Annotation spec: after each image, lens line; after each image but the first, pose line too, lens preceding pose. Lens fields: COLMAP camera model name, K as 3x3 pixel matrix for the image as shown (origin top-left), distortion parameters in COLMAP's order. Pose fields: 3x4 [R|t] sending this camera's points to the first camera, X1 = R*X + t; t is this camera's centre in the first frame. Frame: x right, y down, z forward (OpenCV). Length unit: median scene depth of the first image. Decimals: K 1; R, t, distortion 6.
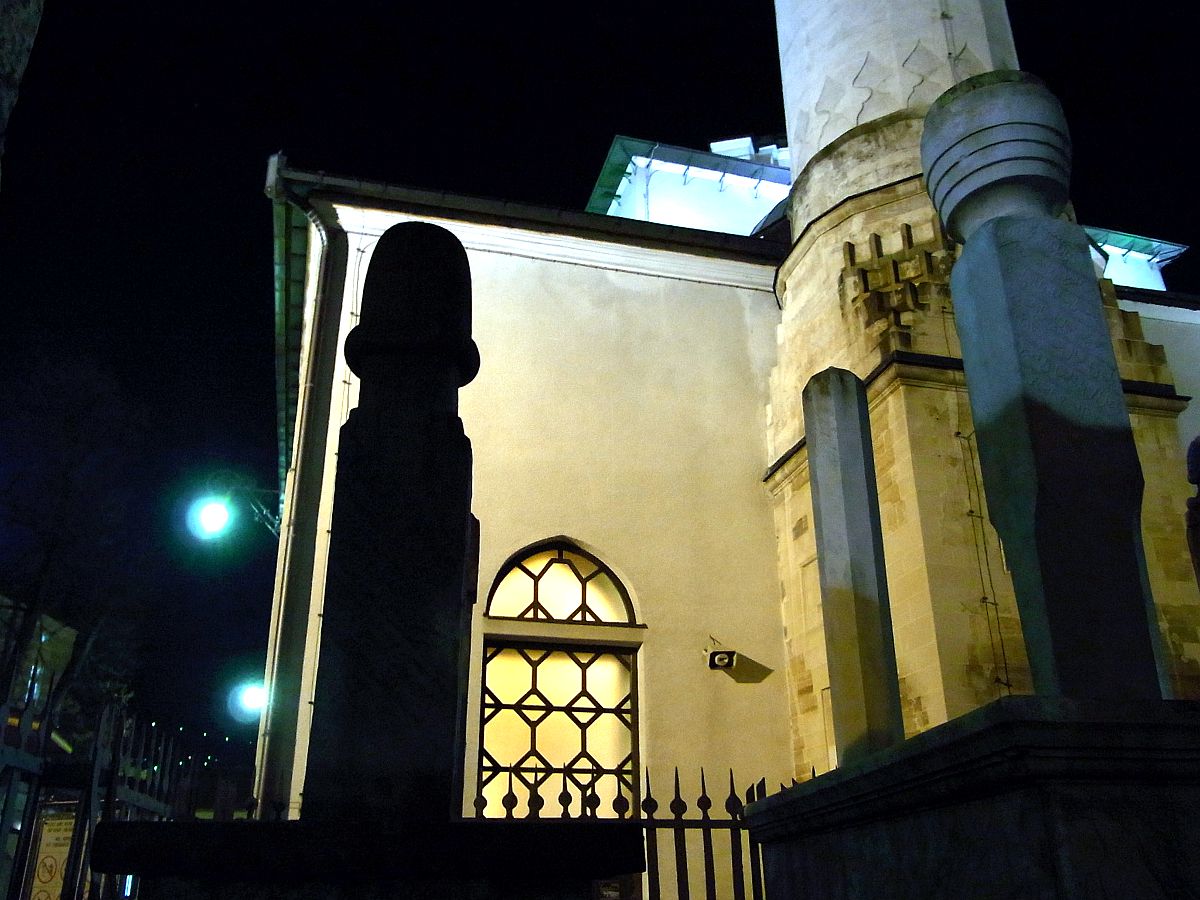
lens RADIAL K [[1052.6, 0, 600.0], [0, 1052.6, 450.0], [0, 0, 1]] dist [-0.051621, 0.007775]
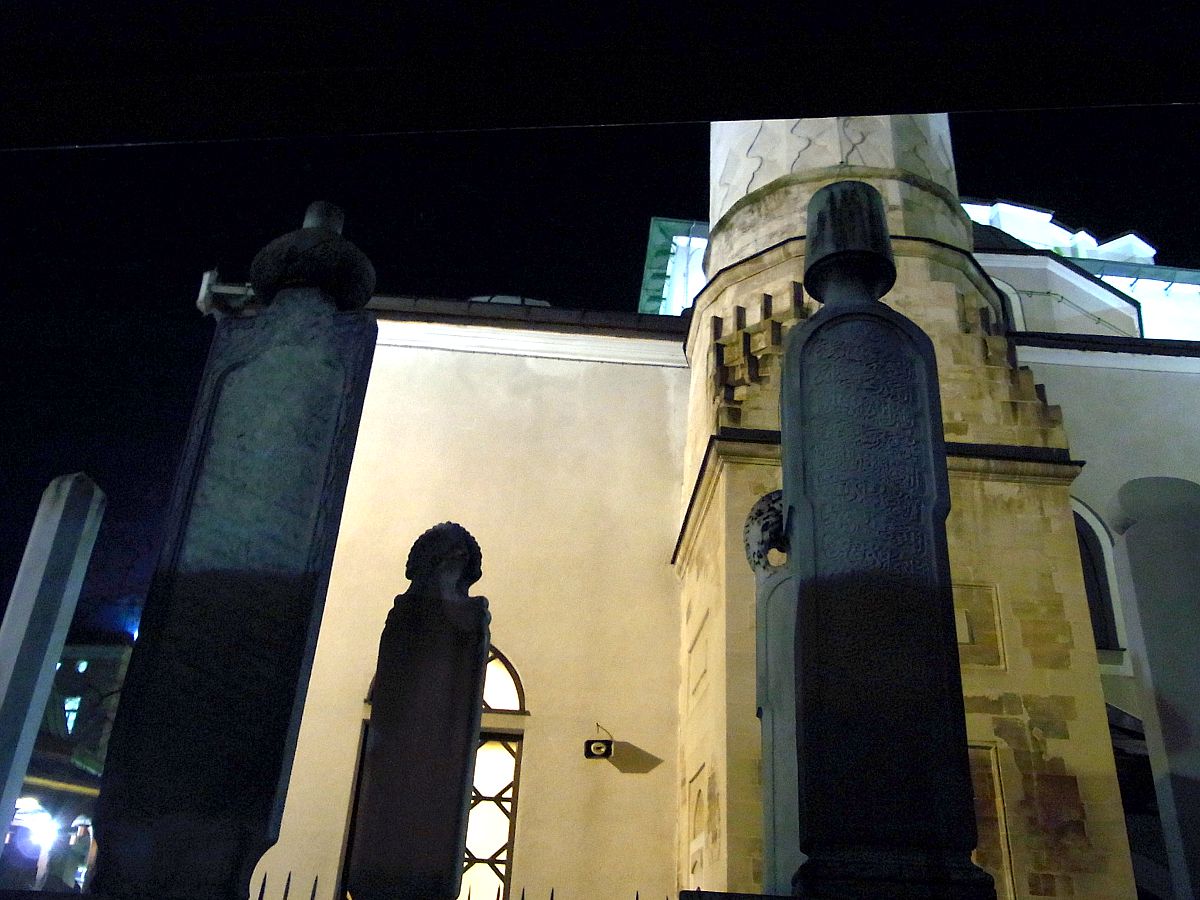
lens RADIAL K [[1059.4, 0, 603.7], [0, 1059.4, 461.8], [0, 0, 1]] dist [-0.057433, -0.000228]
pose [[0.978254, -0.039260, -0.203662, 0.325773], [0.026342, 0.997488, -0.065759, -0.001810], [0.205732, 0.058964, 0.976830, 0.026045]]
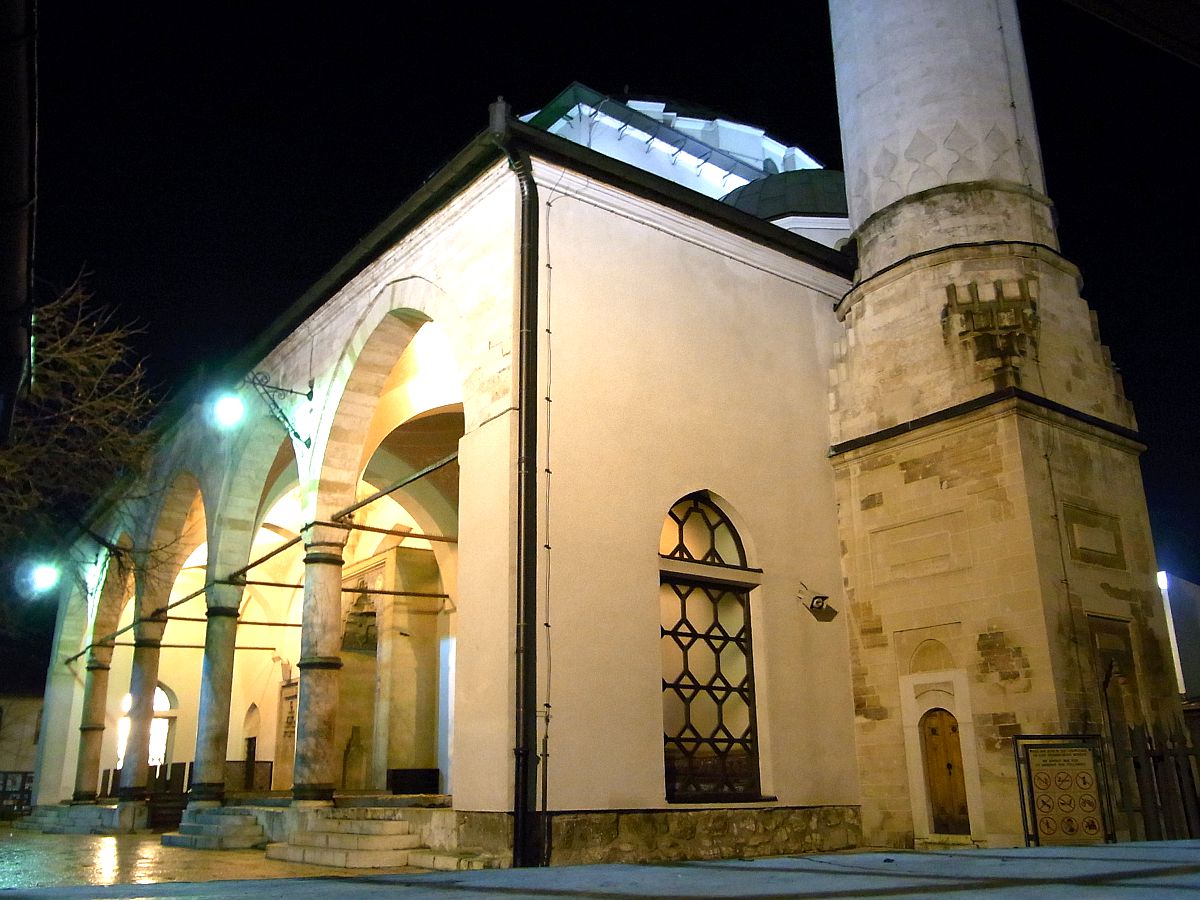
lens RADIAL K [[1060.5, 0, 600.0], [0, 1060.5, 450.0], [0, 0, 1]] dist [-0.019869, -0.011061]
pose [[0.919993, 0.110984, 0.375894, -0.598704], [-0.149034, 0.986088, 0.073611, -0.031943], [-0.362495, -0.123743, 0.923734, -0.042818]]
